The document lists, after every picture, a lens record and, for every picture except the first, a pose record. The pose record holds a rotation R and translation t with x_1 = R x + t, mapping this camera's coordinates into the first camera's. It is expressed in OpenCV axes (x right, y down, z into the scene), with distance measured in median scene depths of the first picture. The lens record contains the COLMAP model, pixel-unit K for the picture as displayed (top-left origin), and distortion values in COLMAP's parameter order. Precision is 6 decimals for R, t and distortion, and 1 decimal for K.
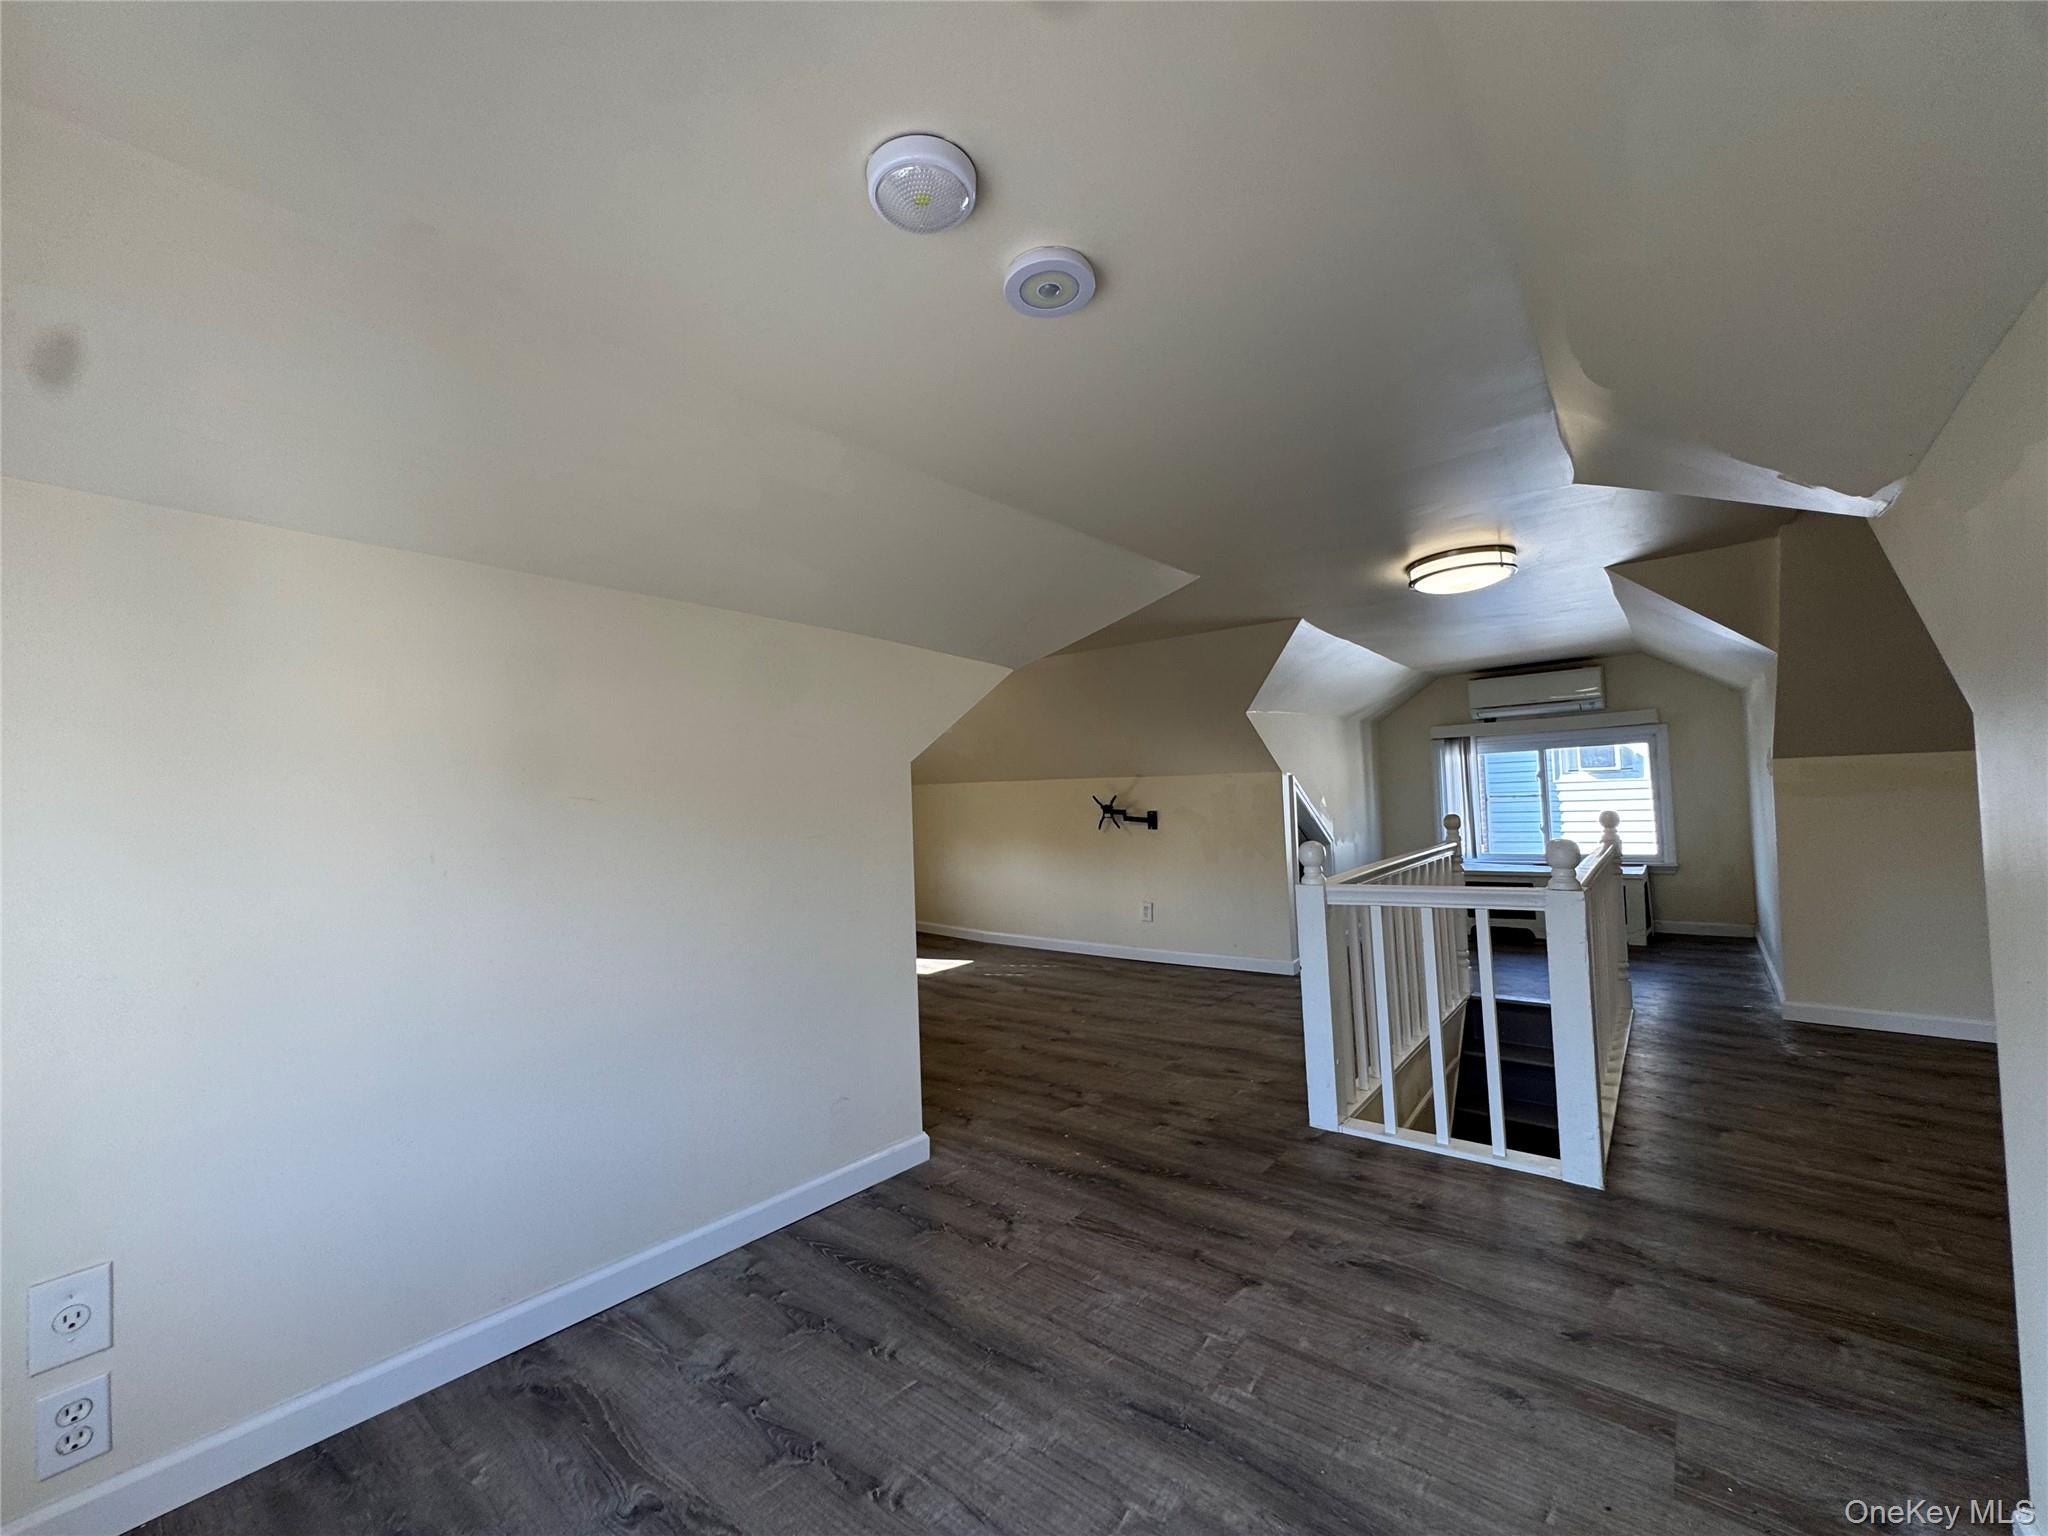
lens RADIAL K [[824.2, 0, 1022.9], [0, 824.2, 767.7], [0, 0, 1]] dist [-0.003129, 0.000246]
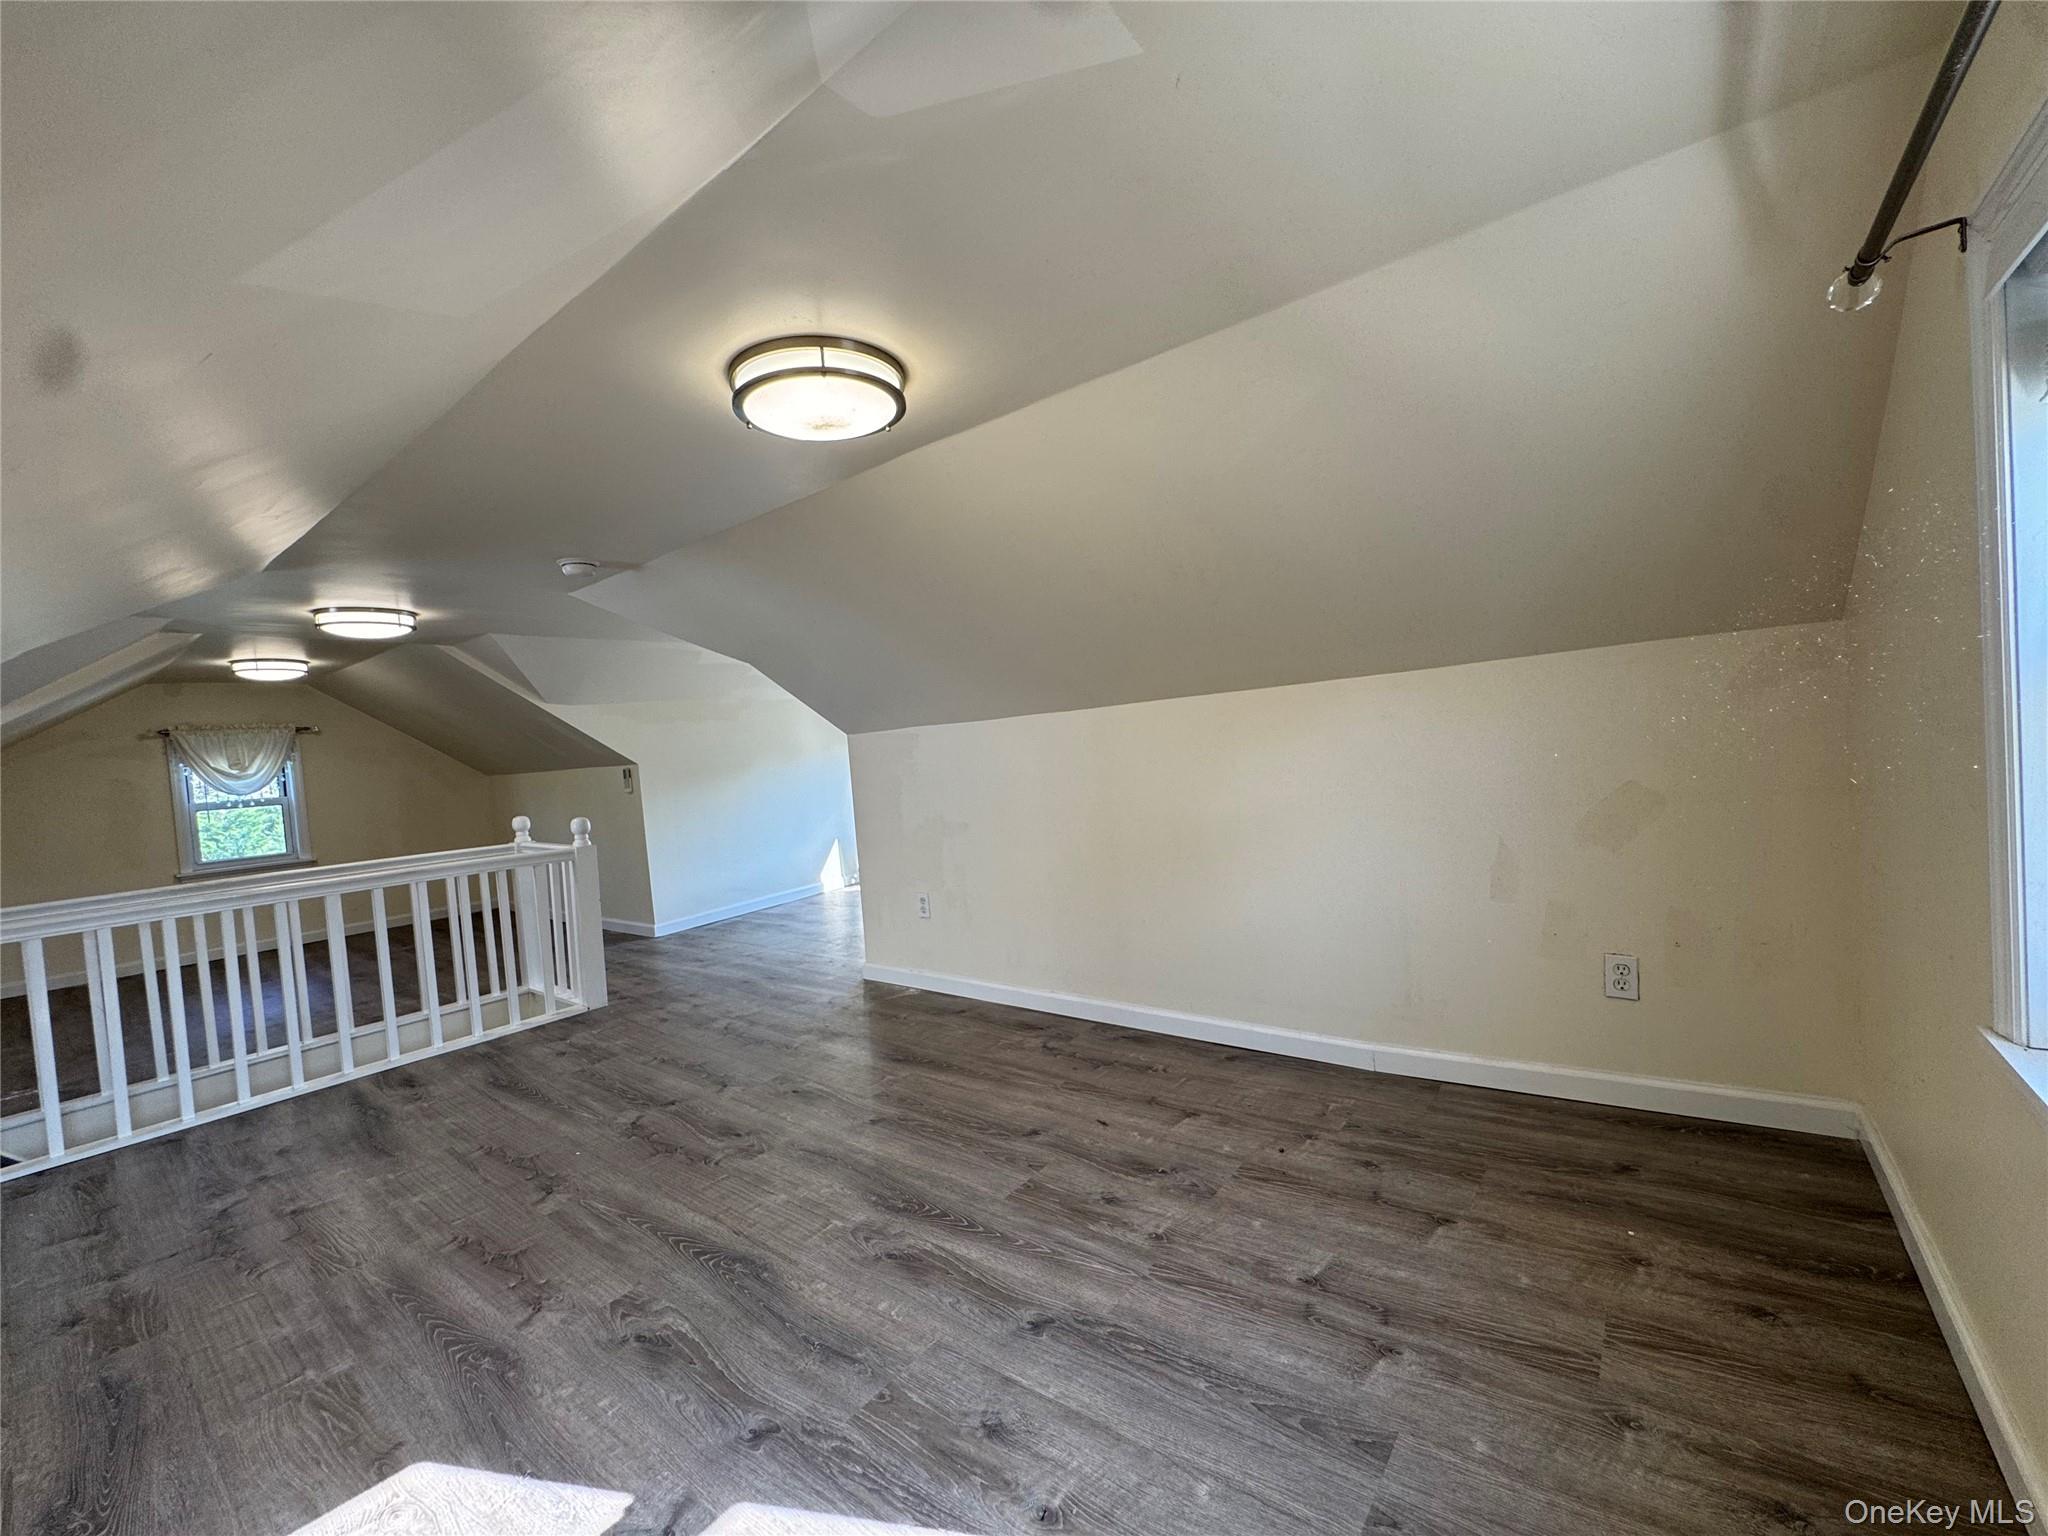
lens RADIAL K [[825.9, 0, 1026.7], [0, 825.9, 767.7], [0, 0, 1]] dist [-0.001692, -0.000276]
pose [[-0.993350, 0.114281, -0.014020, -0.330608], [0.114346, 0.993433, -0.003953, 0.075608], [0.013476, -0.005530, -0.999894, 1.905058]]
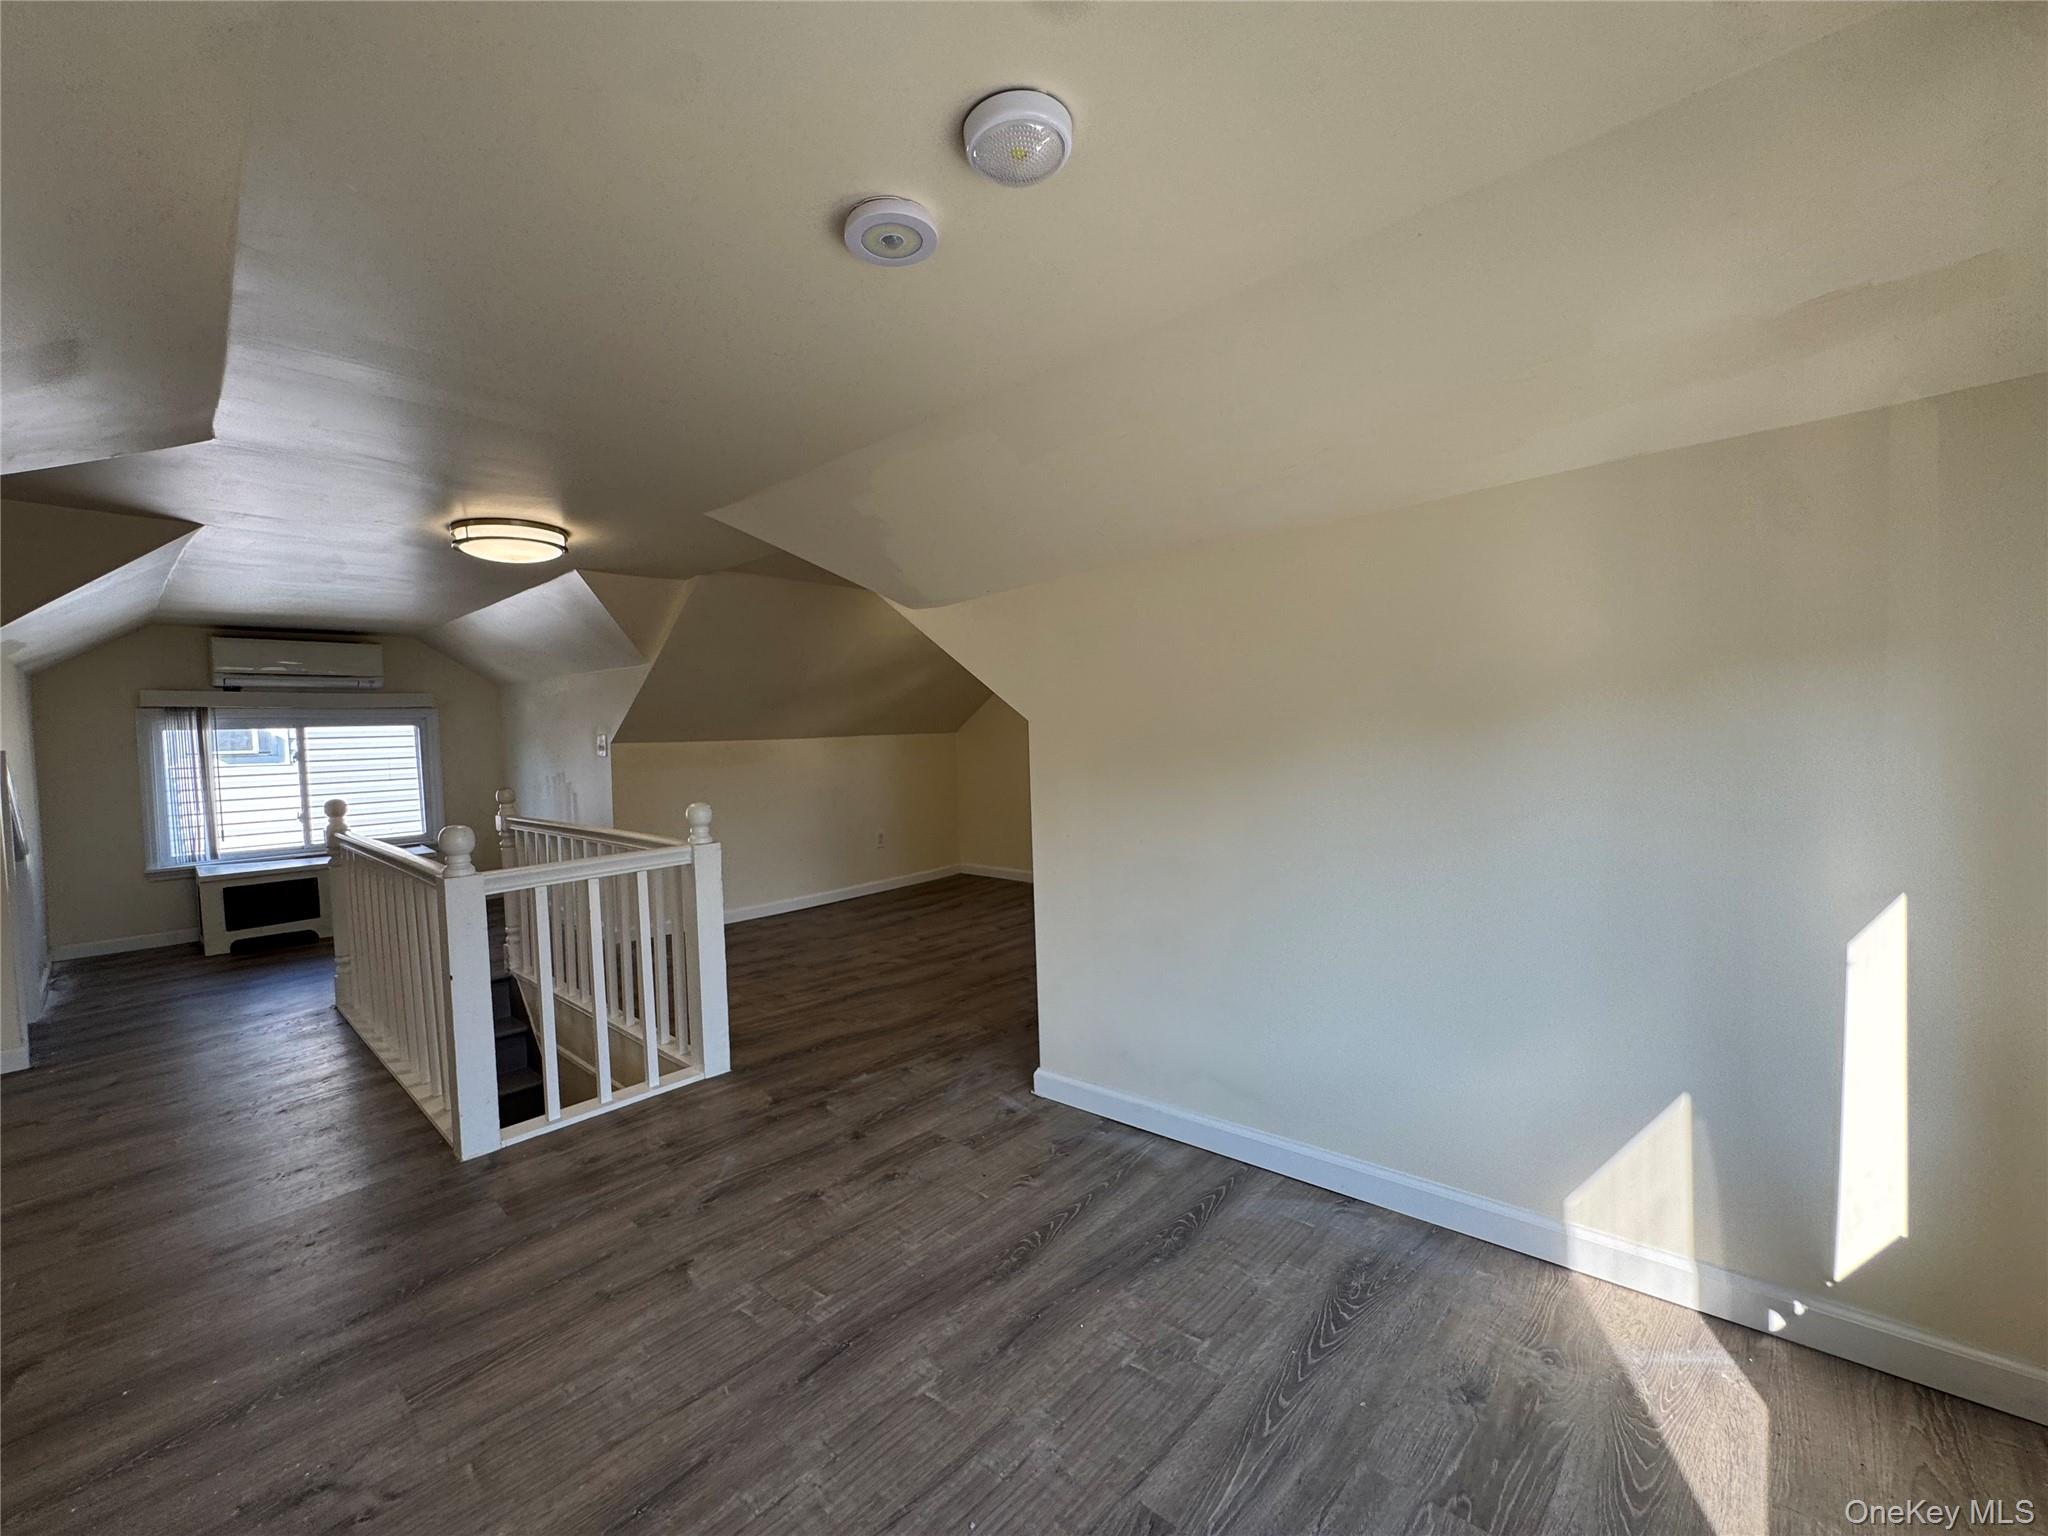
lens RADIAL K [[828.5, 0, 1024.0], [0, 828.5, 768.0], [0, 0, 1]] dist [-0.002540, -0.000092]
pose [[0.065118, -0.002005, 0.997876, -0.348663], [-0.011607, 0.999929, 0.002766, 0.017090], [-0.997810, -0.011762, 0.065090, 0.284528]]
